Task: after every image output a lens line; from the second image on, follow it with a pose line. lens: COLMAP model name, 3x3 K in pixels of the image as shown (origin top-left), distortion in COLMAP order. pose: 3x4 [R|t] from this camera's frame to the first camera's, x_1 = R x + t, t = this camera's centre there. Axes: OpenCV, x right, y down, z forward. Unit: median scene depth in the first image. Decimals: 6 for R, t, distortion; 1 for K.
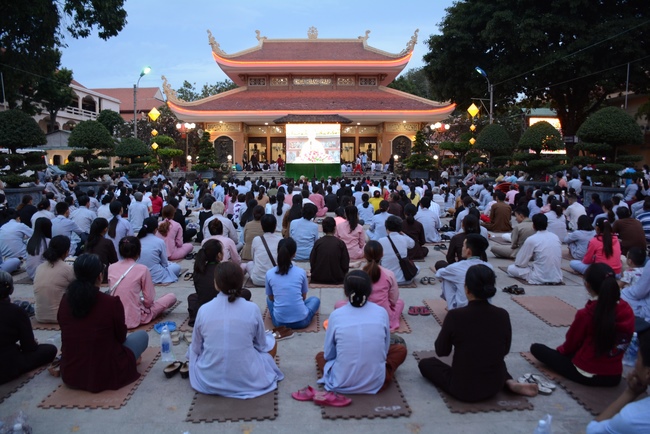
lens RADIAL K [[501.5, 0, 325.0], [0, 501.5, 217.0], [0, 0, 1]] dist [-0.157844, 0.109720]
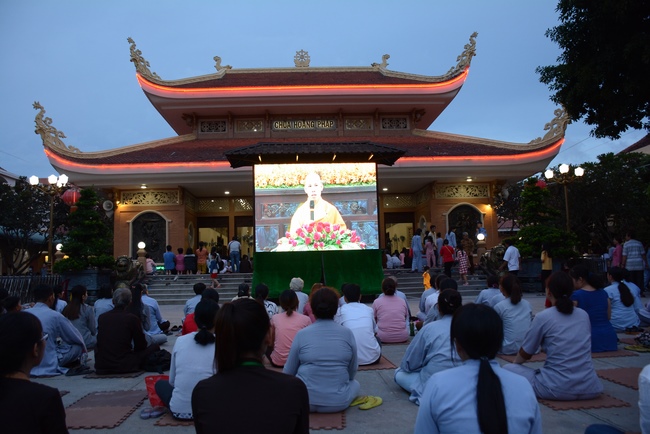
lens RADIAL K [[501.5, 0, 325.0], [0, 501.5, 217.0], [0, 0, 1]] dist [-0.157844, 0.109720]
pose [[0.999044, -0.023549, 0.036838, -0.026014], [0.030784, 0.977173, -0.210205, -0.034693], [-0.031047, 0.211138, 0.976963, 0.446523]]
